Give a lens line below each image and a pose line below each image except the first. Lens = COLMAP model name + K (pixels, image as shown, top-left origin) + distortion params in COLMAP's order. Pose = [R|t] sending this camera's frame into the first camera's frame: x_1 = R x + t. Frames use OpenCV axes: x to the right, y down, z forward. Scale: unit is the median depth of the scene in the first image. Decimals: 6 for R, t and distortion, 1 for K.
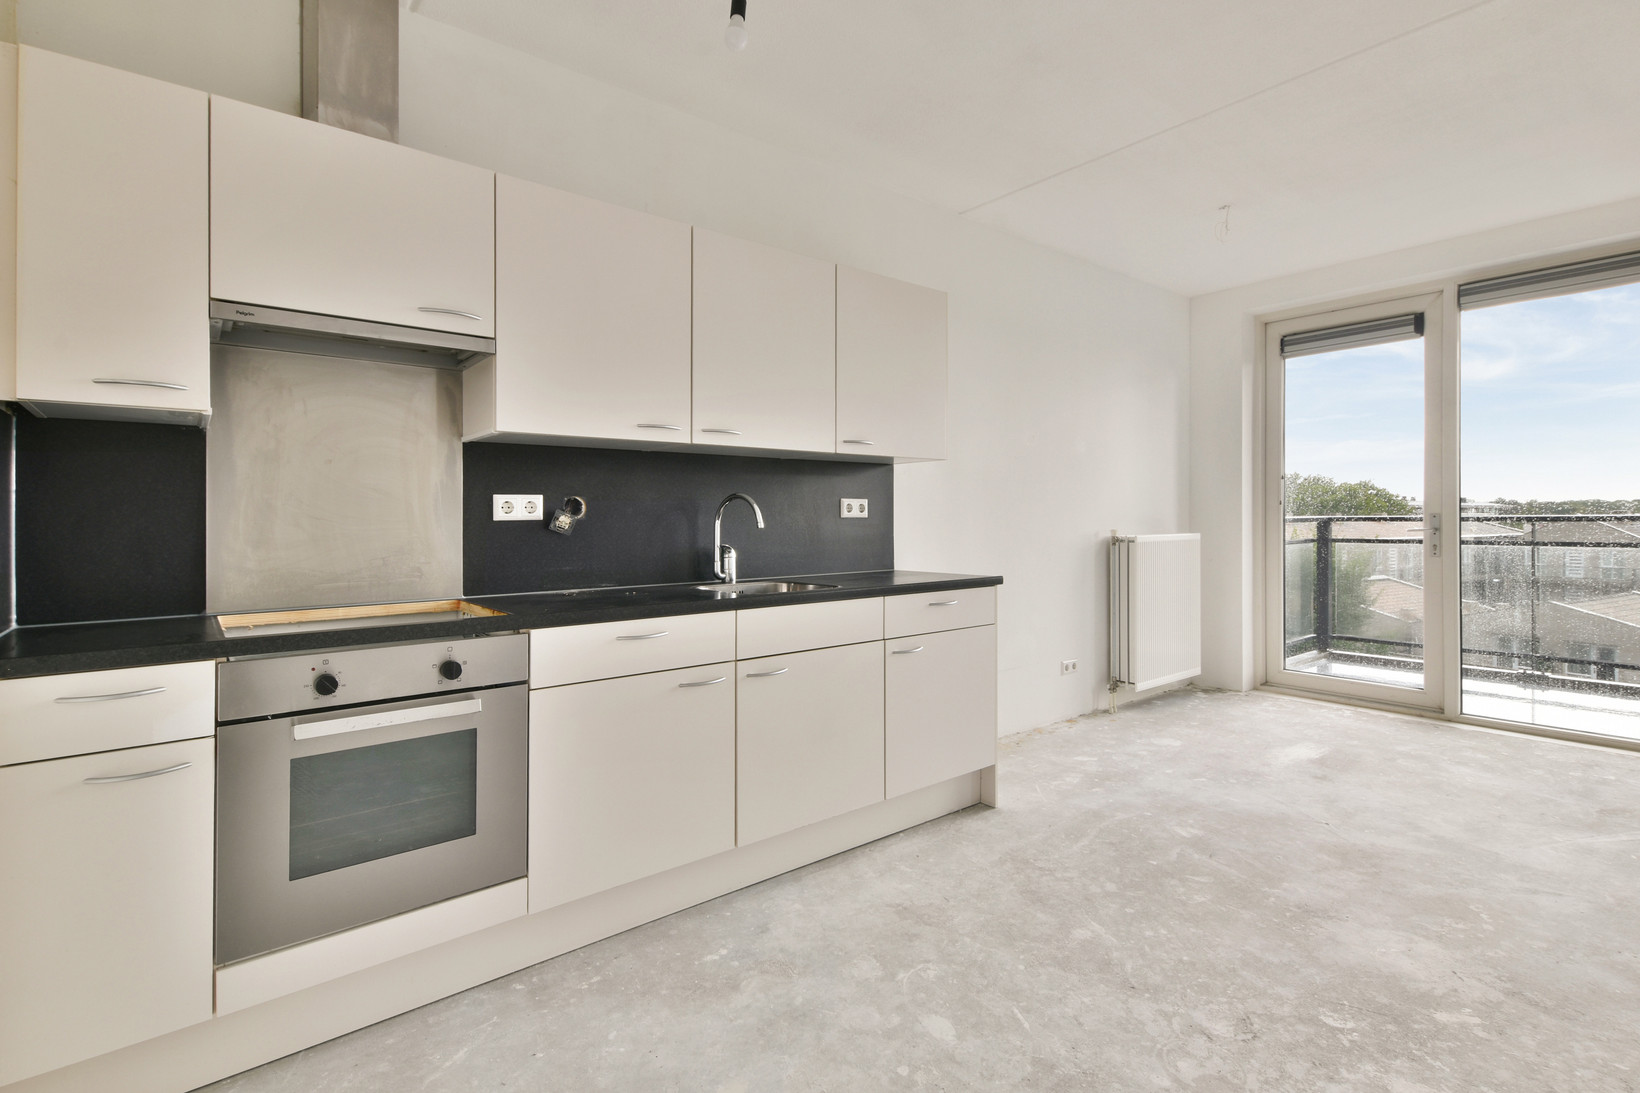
lens RADIAL K [[778.1, 0, 819.7], [0, 778.1, 514.2], [0, 0, 1]] dist [0.028939, -0.013852]
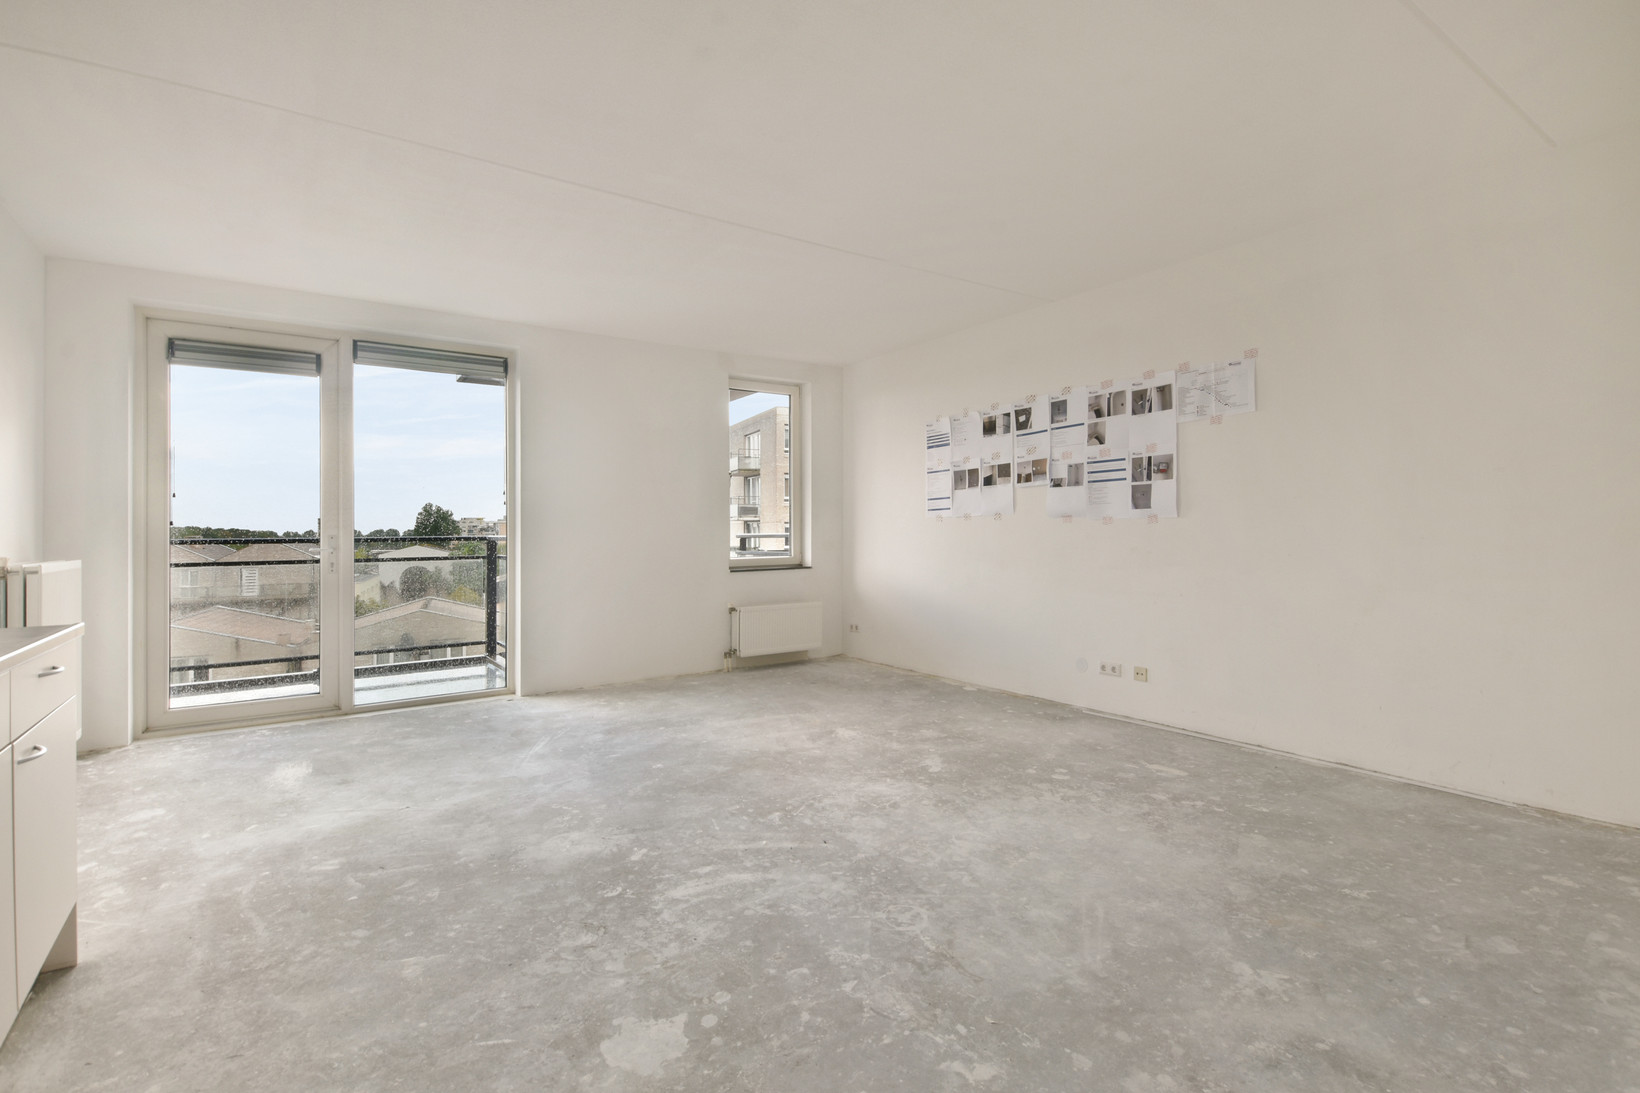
lens RADIAL K [[763.0, 0, 827.6], [0, 763.0, 537.2], [0, 0, 1]] dist [0.037511, -0.019469]
pose [[0.072935, -0.001600, 0.997335, -0.489053], [0.003883, 0.999992, 0.001320, 0.006125], [-0.997329, 0.003776, 0.072940, 0.367050]]
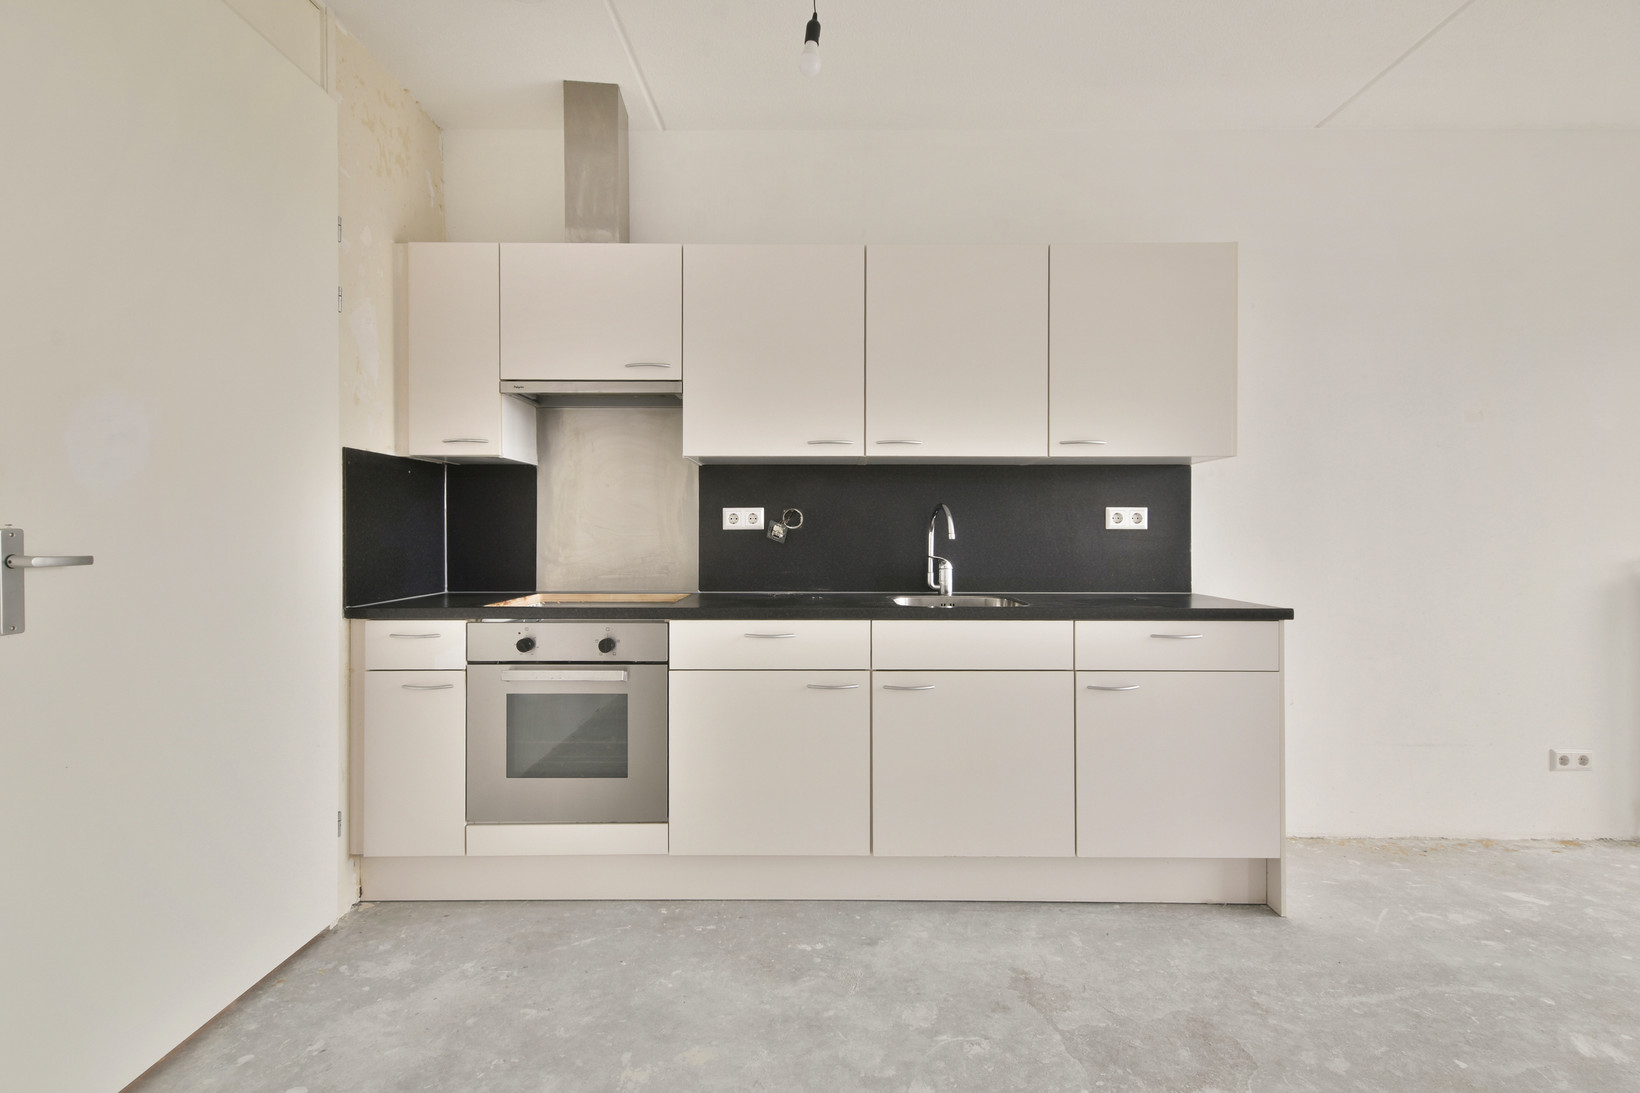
lens RADIAL K [[774.1, 0, 822.4], [0, 774.1, 526.6], [0, 0, 1]] dist [0.027140, -0.013185]
pose [[0.772070, 0.003475, -0.635528, 0.443257], [-0.001498, 0.999992, 0.003649, -0.001229], [0.635536, -0.001865, 0.772069, 0.172370]]
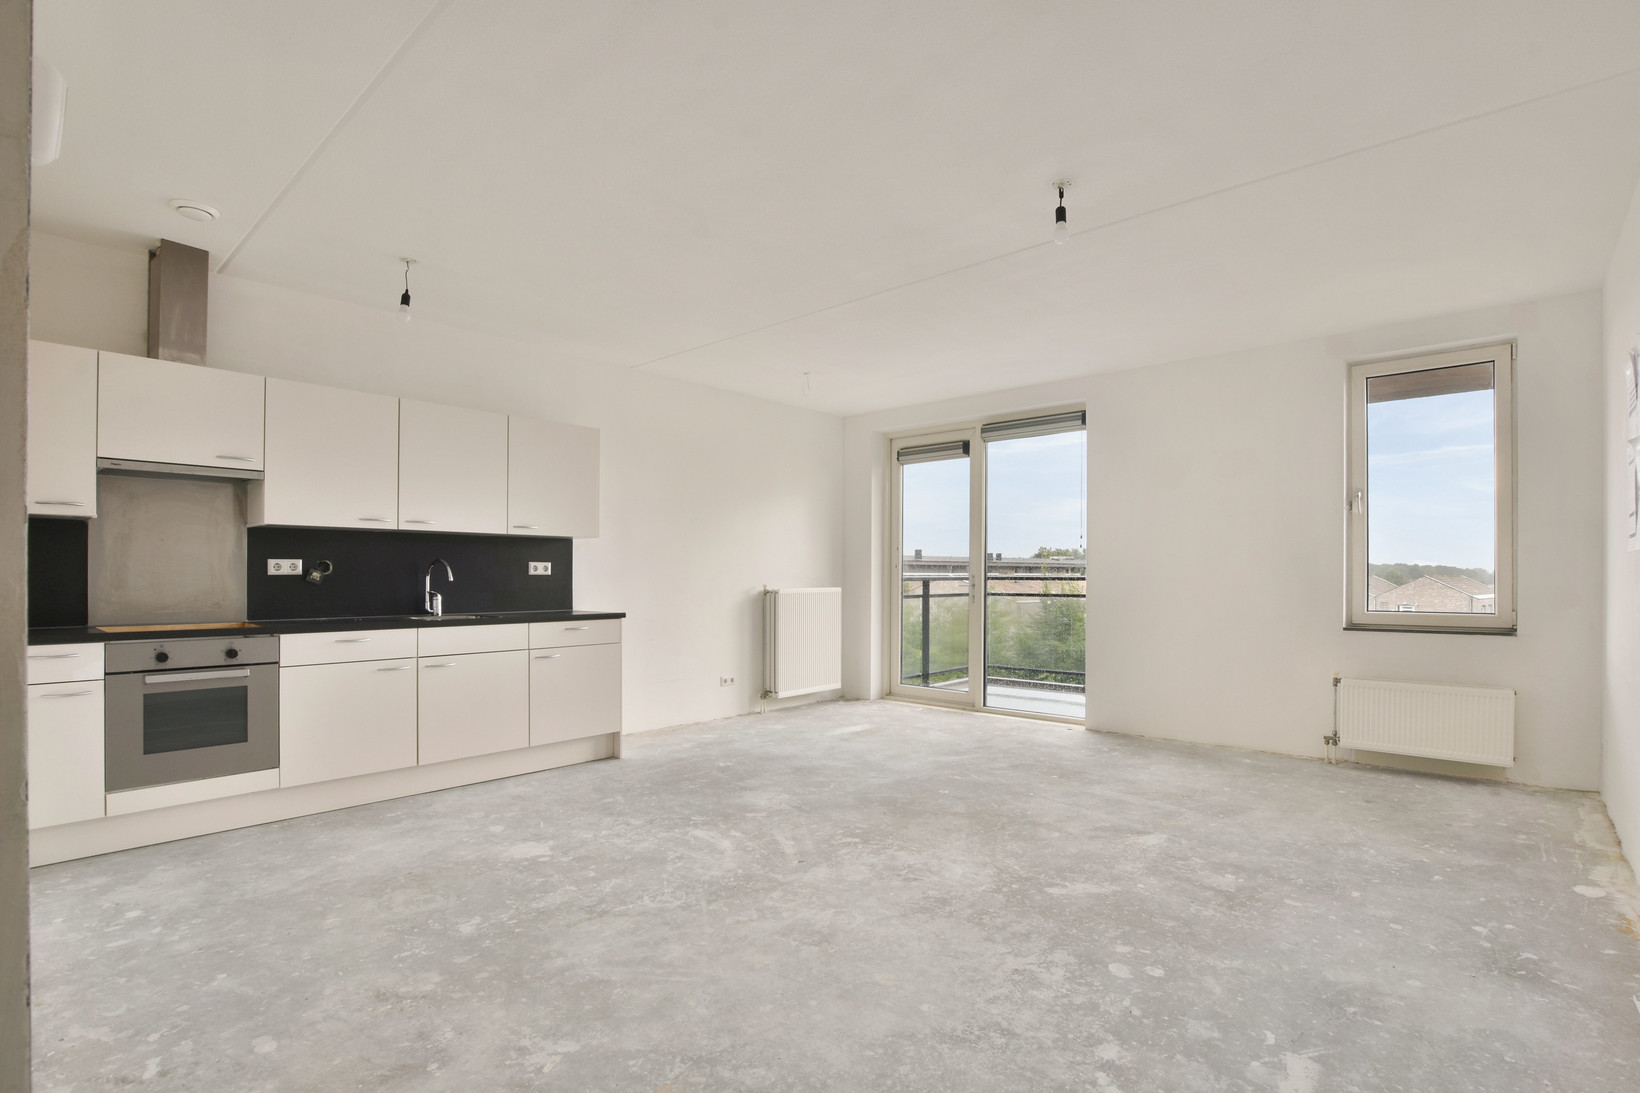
lens RADIAL K [[791.2, 0, 834.2], [0, 791.2, 577.0], [0, 0, 1]] dist [-0.039926, 0.010154]
pose [[0.985776, 0.007006, 0.167916, 0.468730], [-0.008281, 0.999942, 0.006893, -0.008412], [-0.167858, -0.008186, 0.985777, -0.787601]]
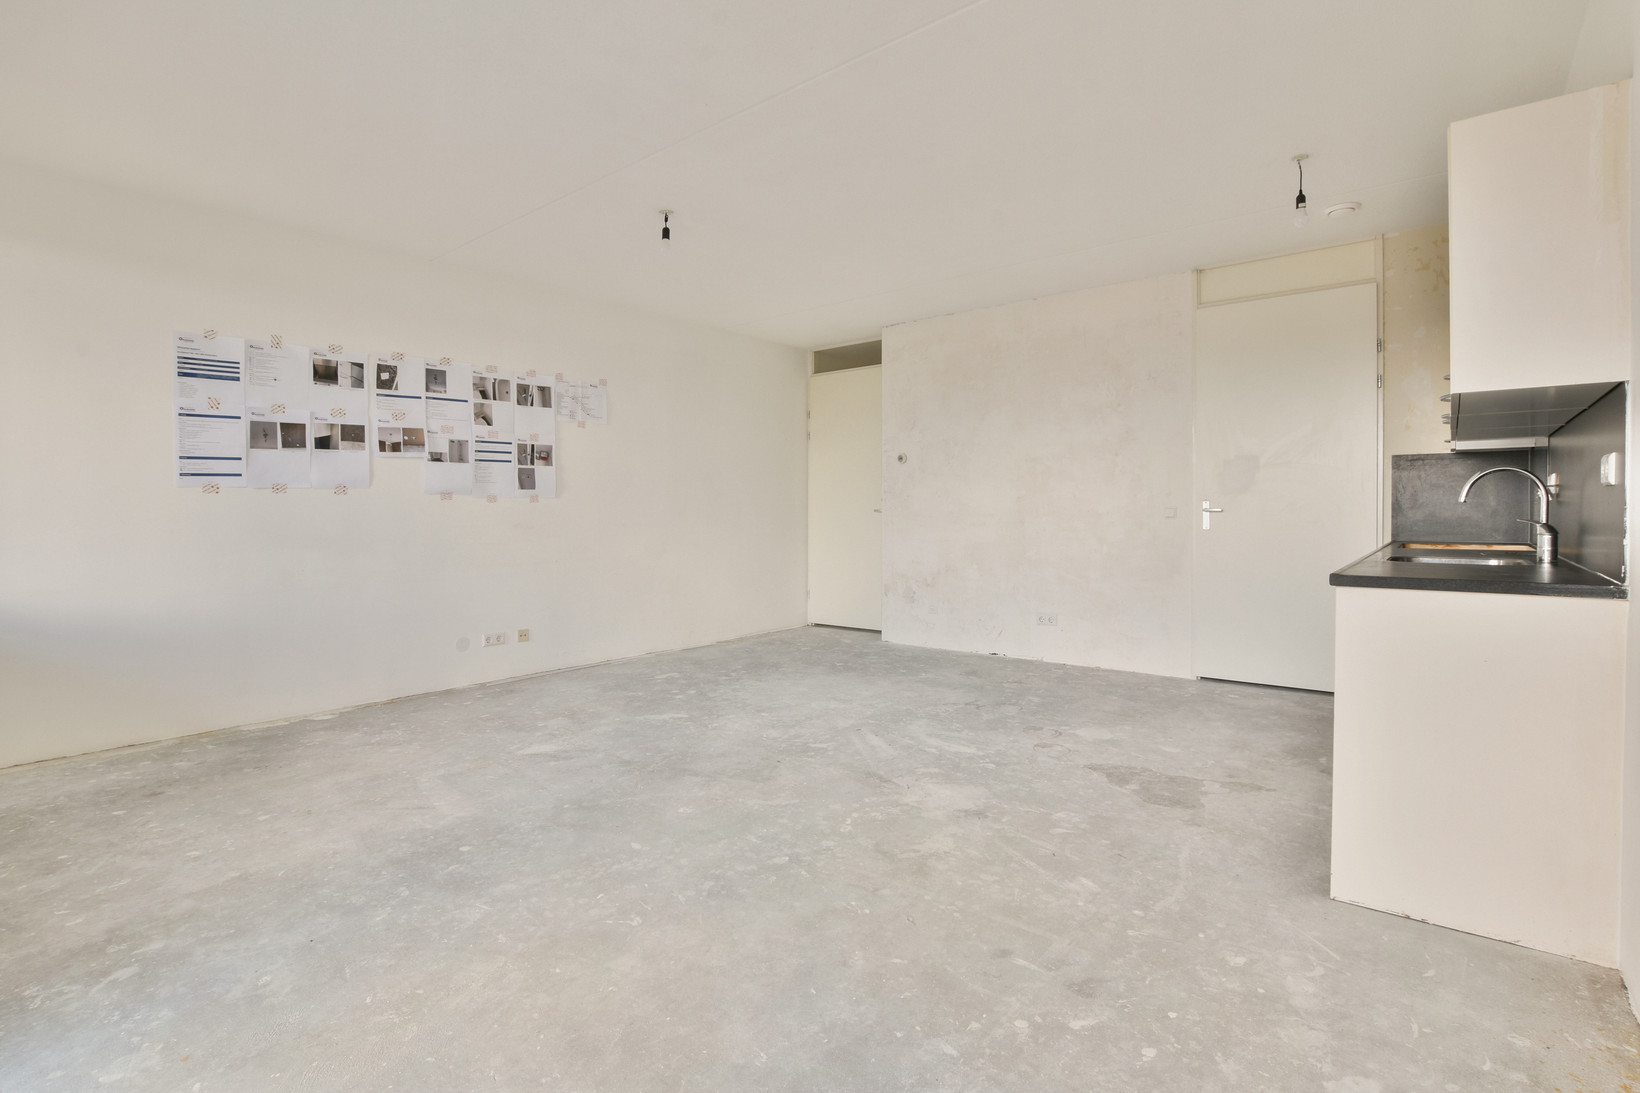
lens RADIAL K [[775.2, 0, 820.0], [0, 775.2, 546.5], [0, 0, 1]] dist [-0.038941, 0.010467]
pose [[-0.981293, 0.022408, -0.191210, 0.993236], [0.014921, 0.999068, 0.040509, 0.025511], [0.191939, 0.036898, -0.980713, 1.939491]]
